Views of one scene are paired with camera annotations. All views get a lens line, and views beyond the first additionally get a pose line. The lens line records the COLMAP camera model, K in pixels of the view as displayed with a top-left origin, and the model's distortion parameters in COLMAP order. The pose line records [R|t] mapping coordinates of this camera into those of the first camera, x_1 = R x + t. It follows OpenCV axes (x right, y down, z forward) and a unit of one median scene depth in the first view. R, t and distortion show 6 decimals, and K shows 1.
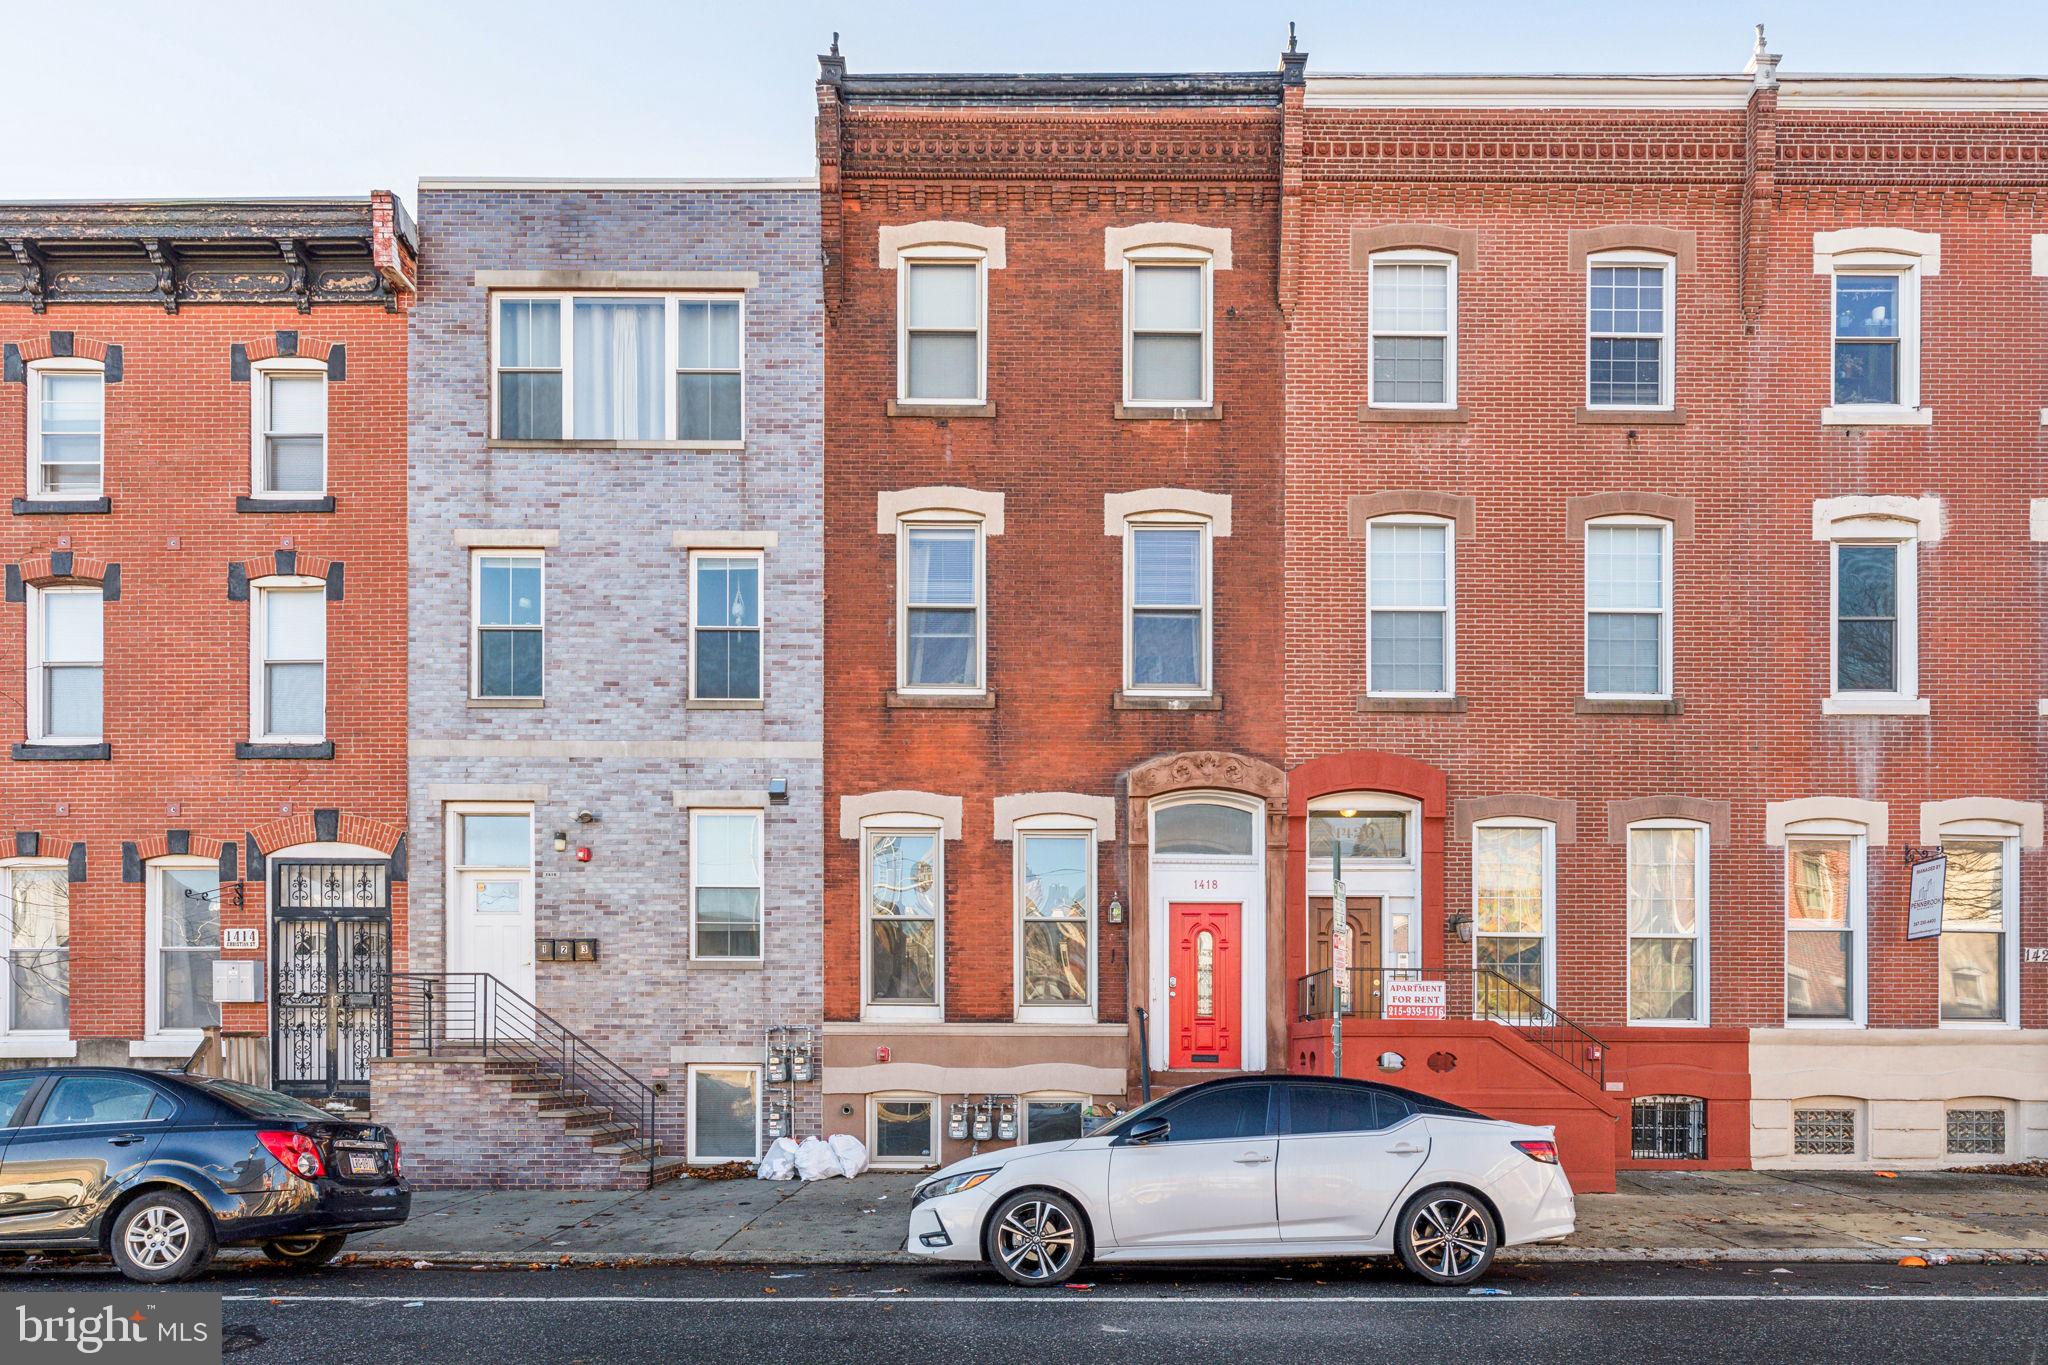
lens RADIAL K [[909.9, 0, 1024.0], [0, 909.9, 682.5], [0, 0, 1]] dist [0.000334, 0.000176]
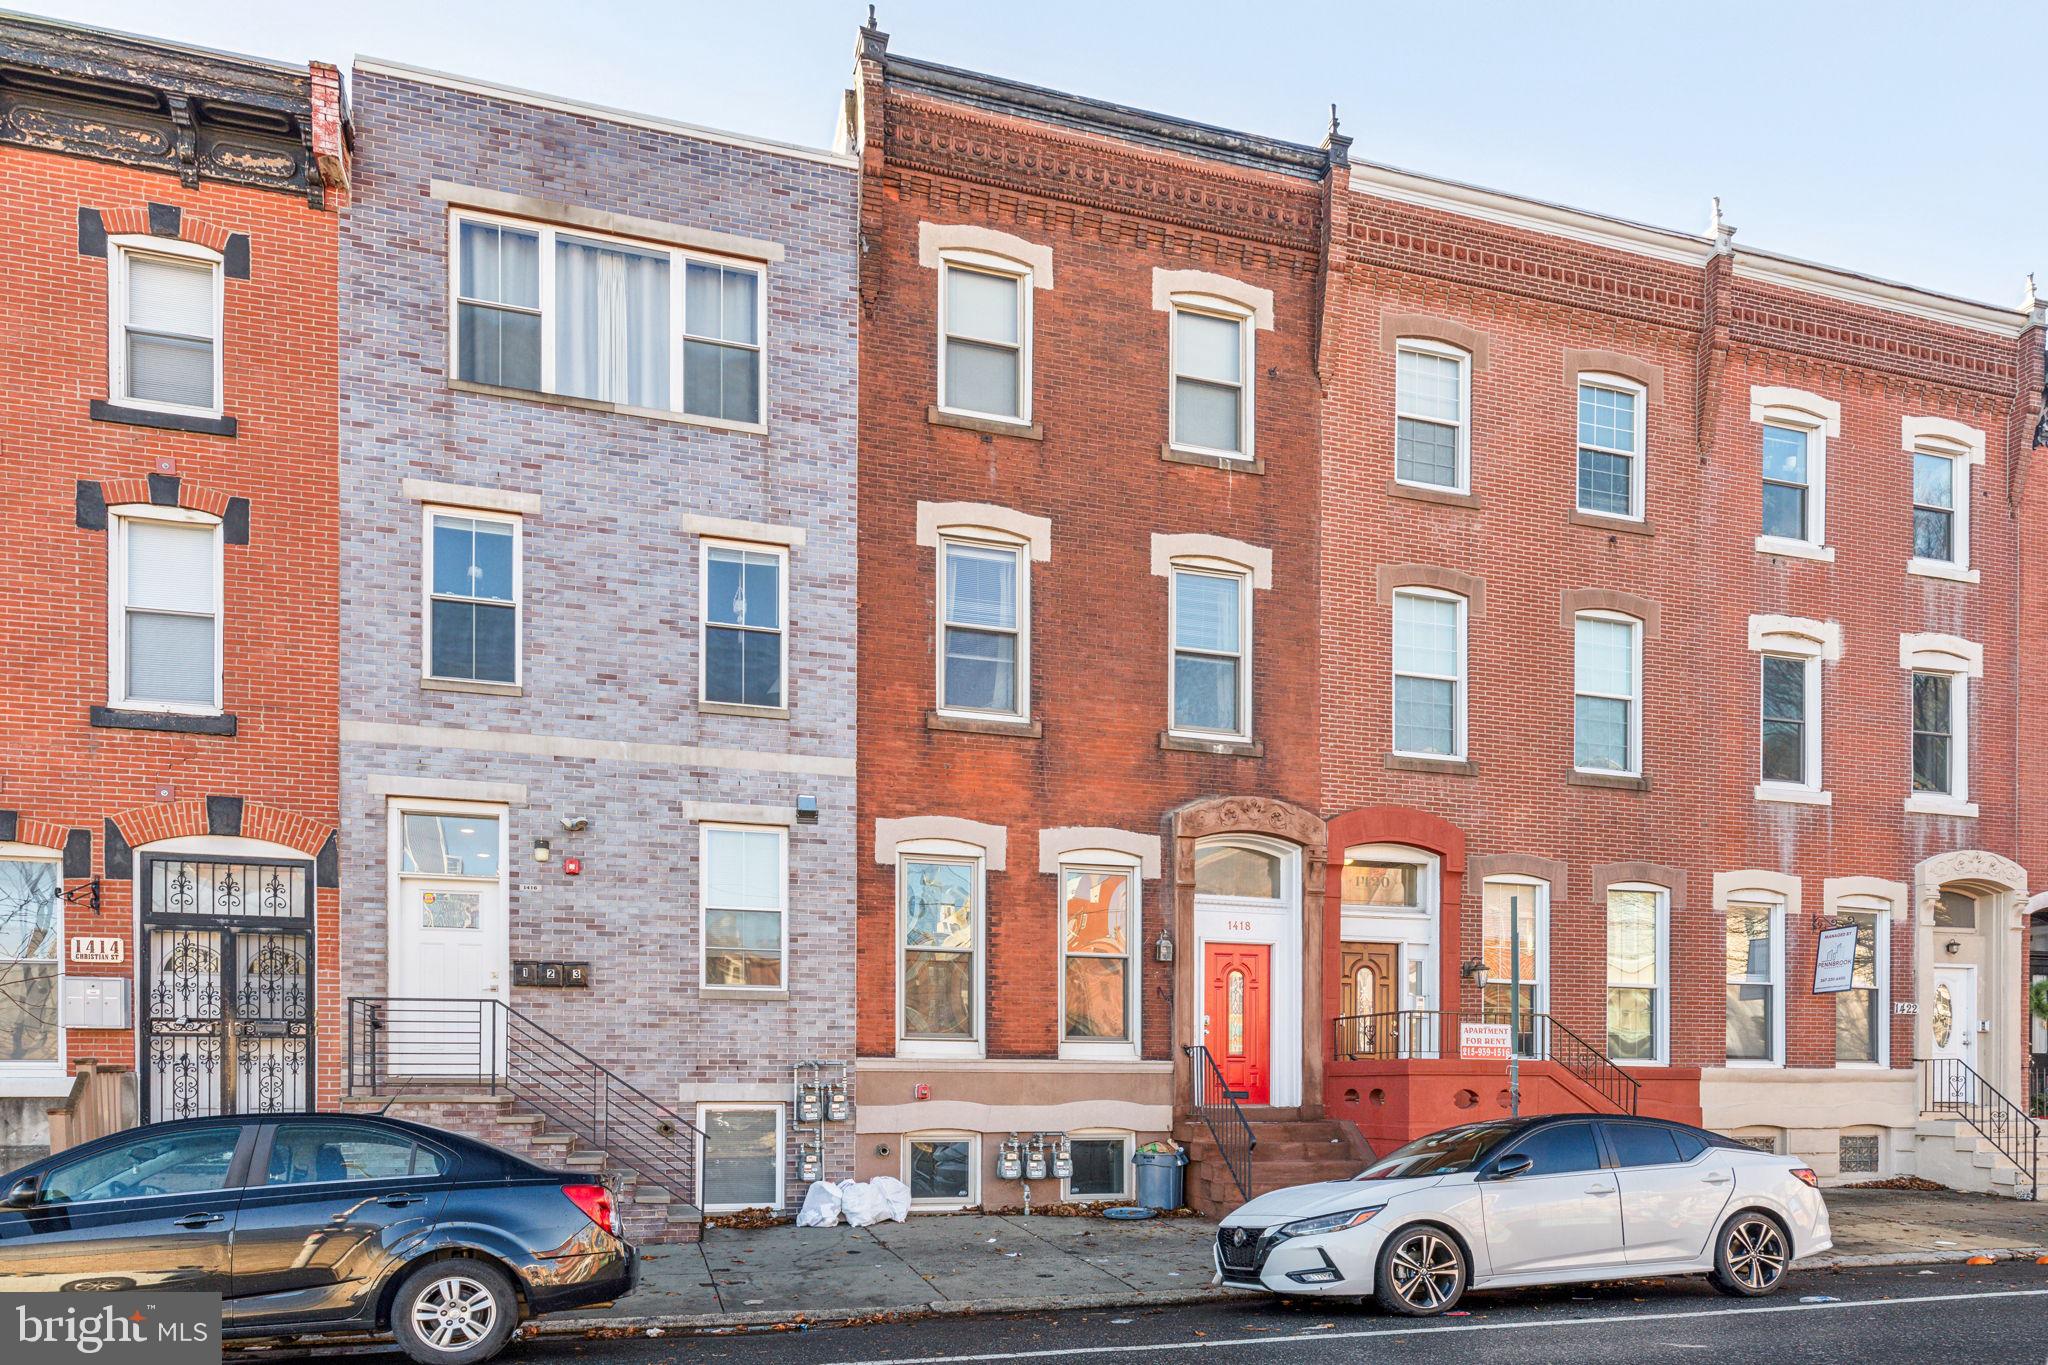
lens RADIAL K [[945.0, 0, 1023.2], [0, 945.0, 696.8], [0, 0, 1]] dist [0.001892, 0.000110]
pose [[0.973971, 0.085043, 0.210113, -0.258552], [-0.084458, 0.996357, -0.011774, -0.002392], [-0.210349, -0.006278, 0.977606, 0.006293]]
